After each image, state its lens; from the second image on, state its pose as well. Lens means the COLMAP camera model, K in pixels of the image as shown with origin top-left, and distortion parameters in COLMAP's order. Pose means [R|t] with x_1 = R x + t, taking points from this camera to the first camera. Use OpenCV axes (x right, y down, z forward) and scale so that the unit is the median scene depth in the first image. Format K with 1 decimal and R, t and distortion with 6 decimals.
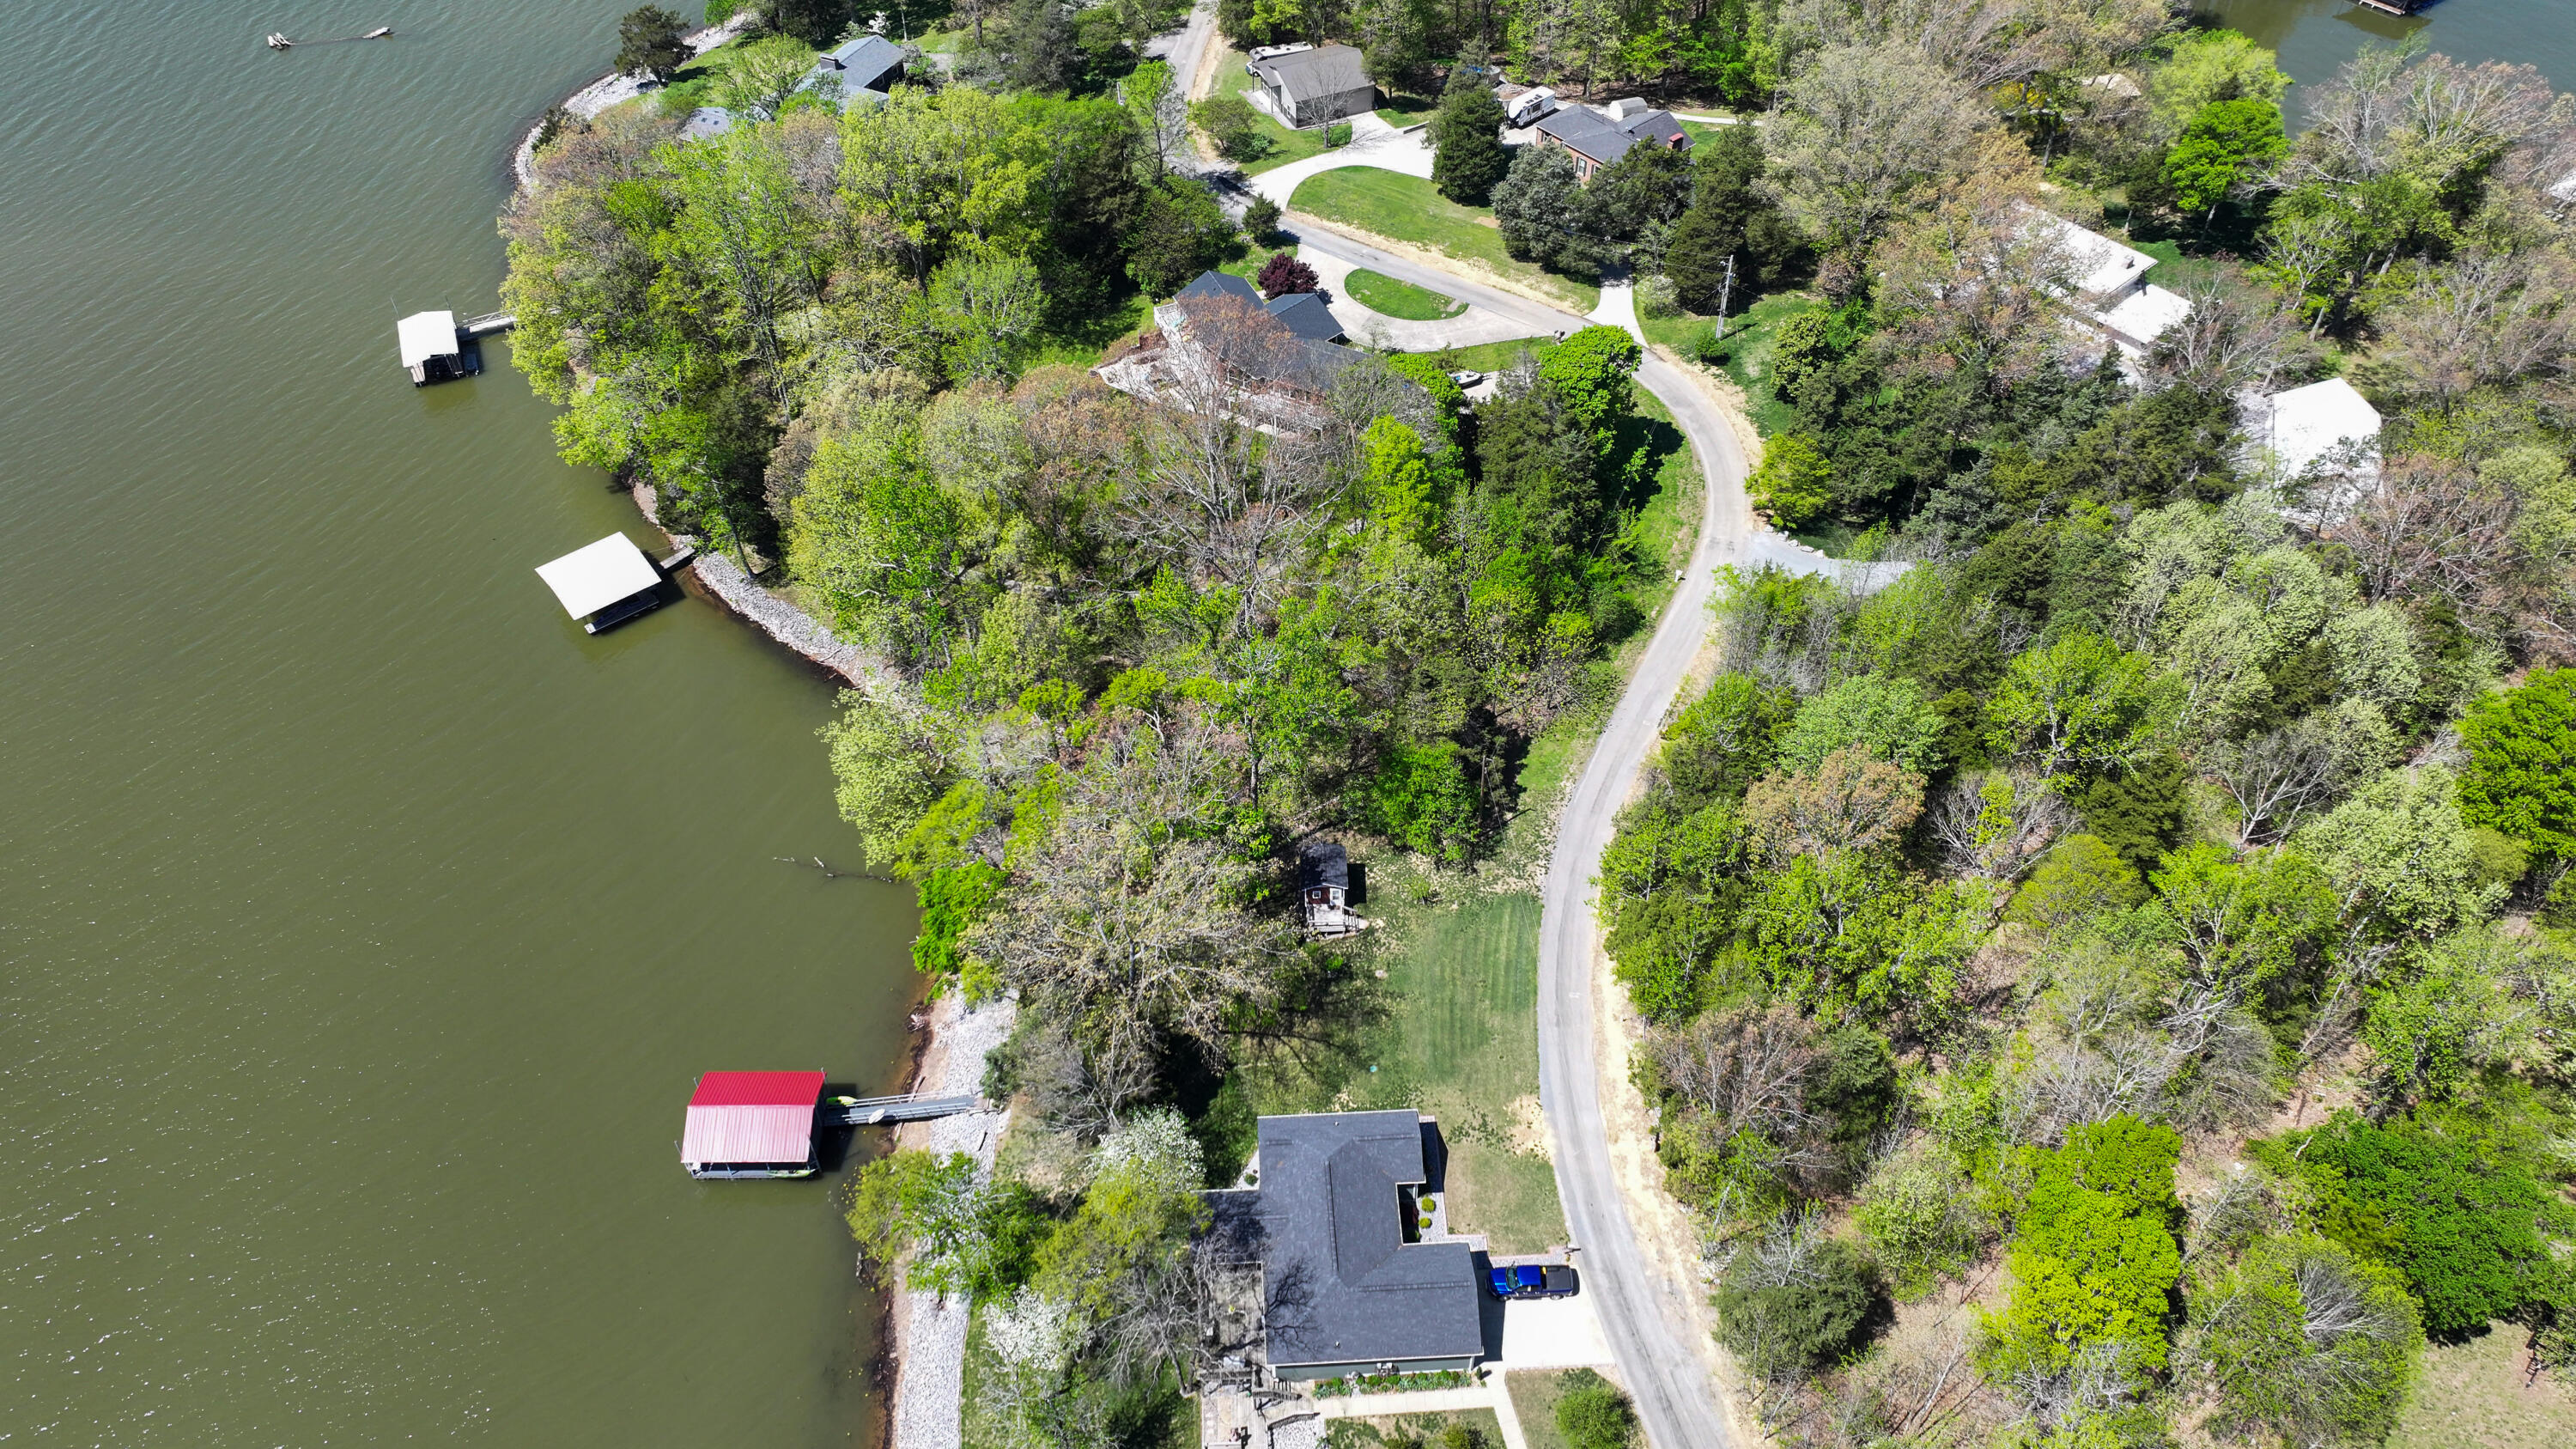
lens RADIAL K [[1813.8, 0, 1284.9], [0, 1813.8, 709.4], [0, 0, 1]] dist [-0.004561, 0.022389]
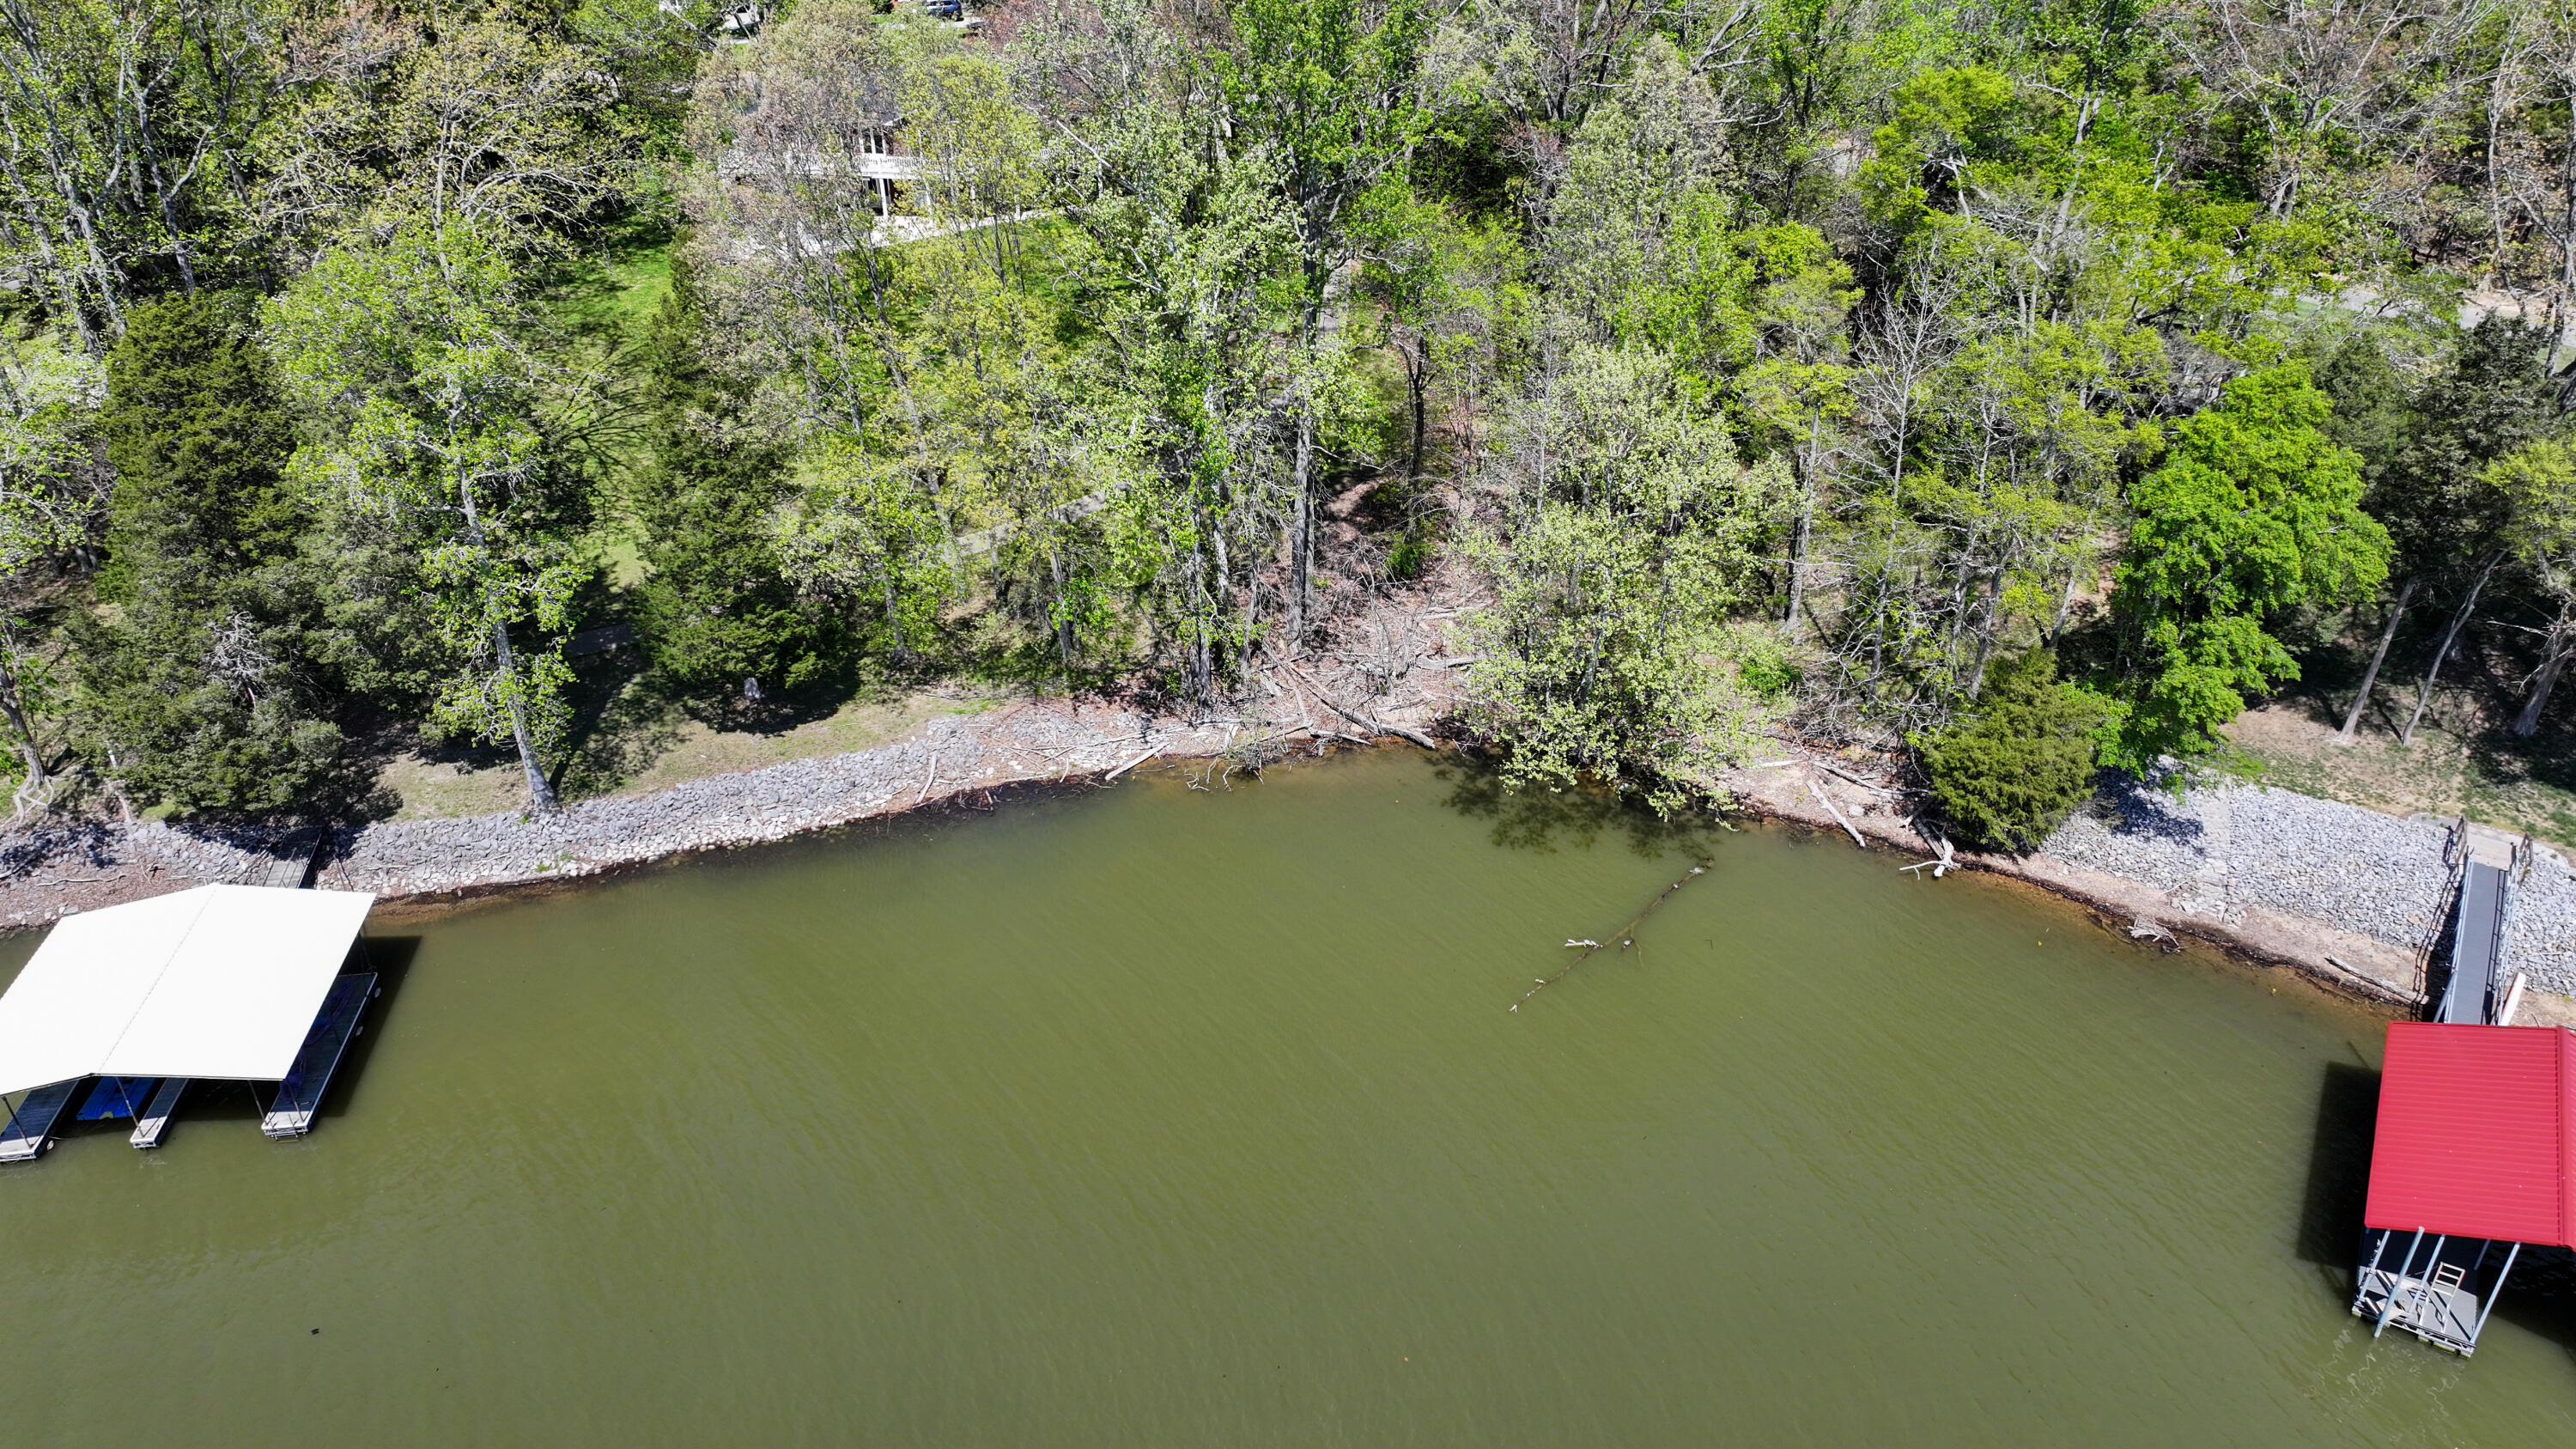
lens RADIAL K [[1813.8, 0, 1286.6], [0, 1813.8, 720.3], [0, 0, 1]] dist [-0.004561, 0.022389]
pose [[0.515558, -0.432092, 0.739930, -0.605408], [0.616012, 0.787148, 0.030449, -0.004255], [-0.595591, 0.440108, 0.671994, 0.822243]]
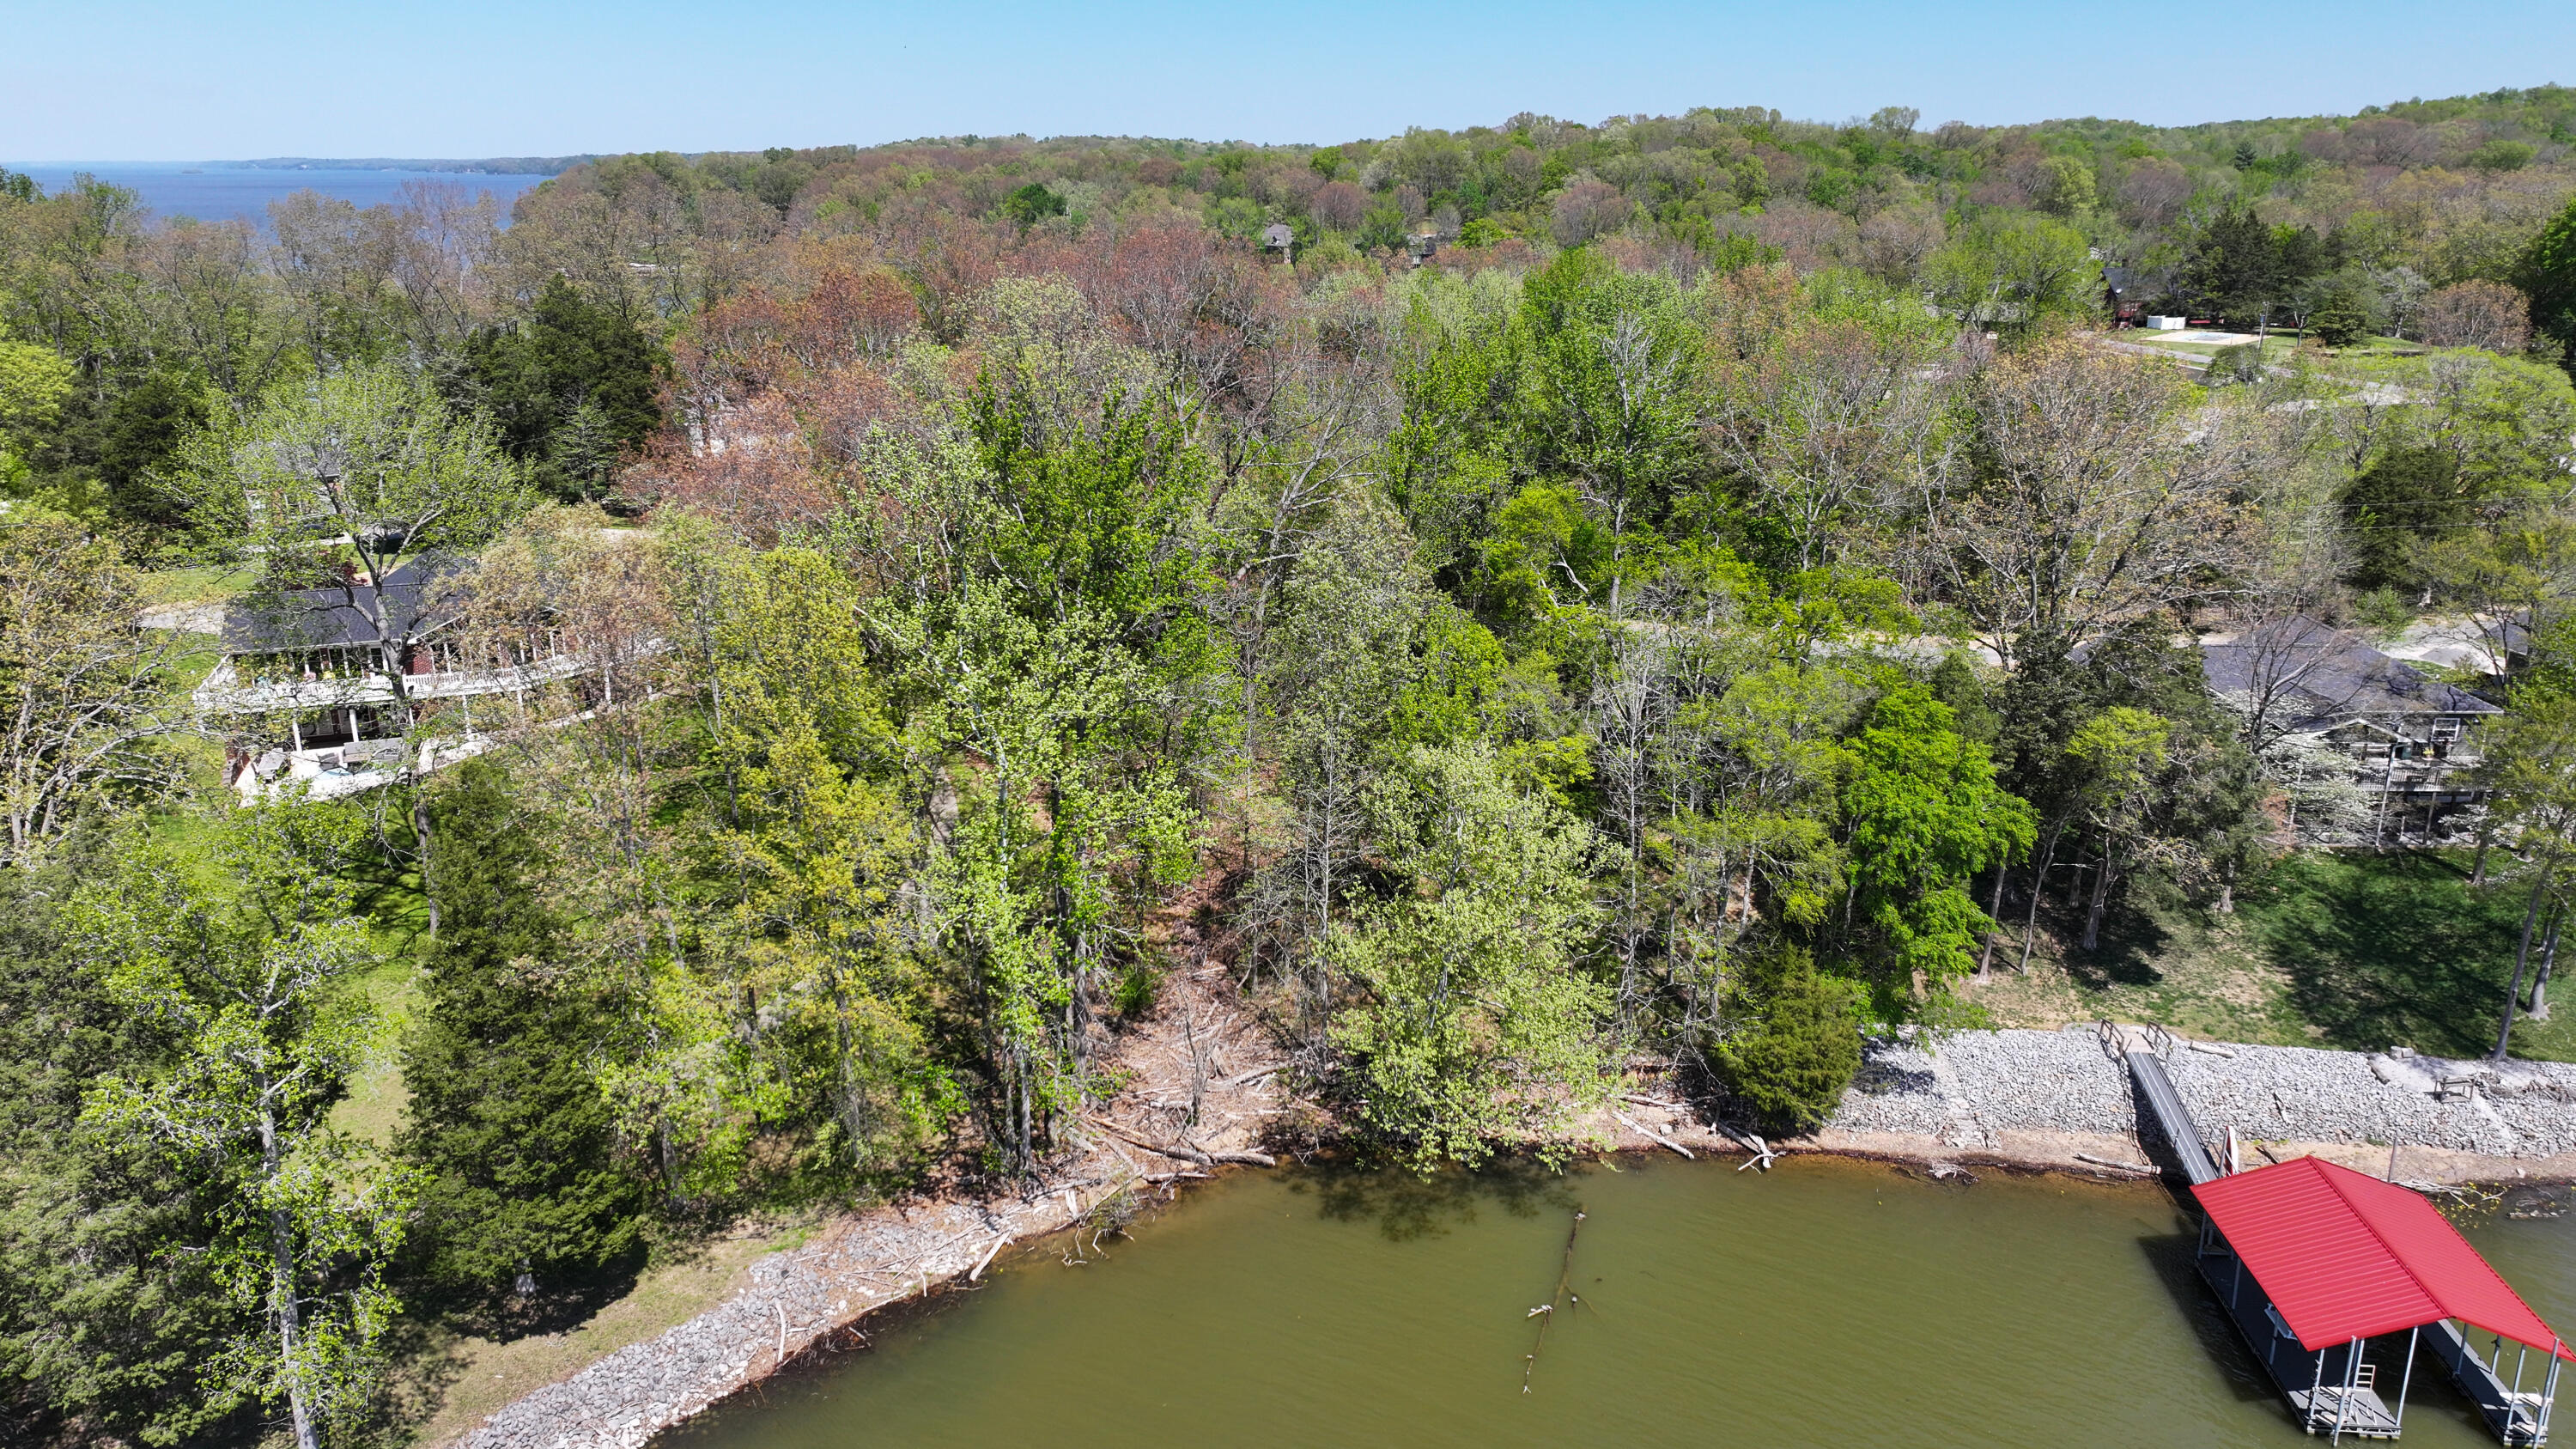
lens RADIAL K [[1813.8, 0, 1286.5], [0, 1813.8, 724.8], [0, 0, 1]] dist [-0.004561, 0.022389]
pose [[0.088817, -0.285957, 0.954118, -0.656747], [0.719062, 0.681259, 0.137243, -0.105650], [-0.689247, 0.673881, 0.266128, 0.921433]]
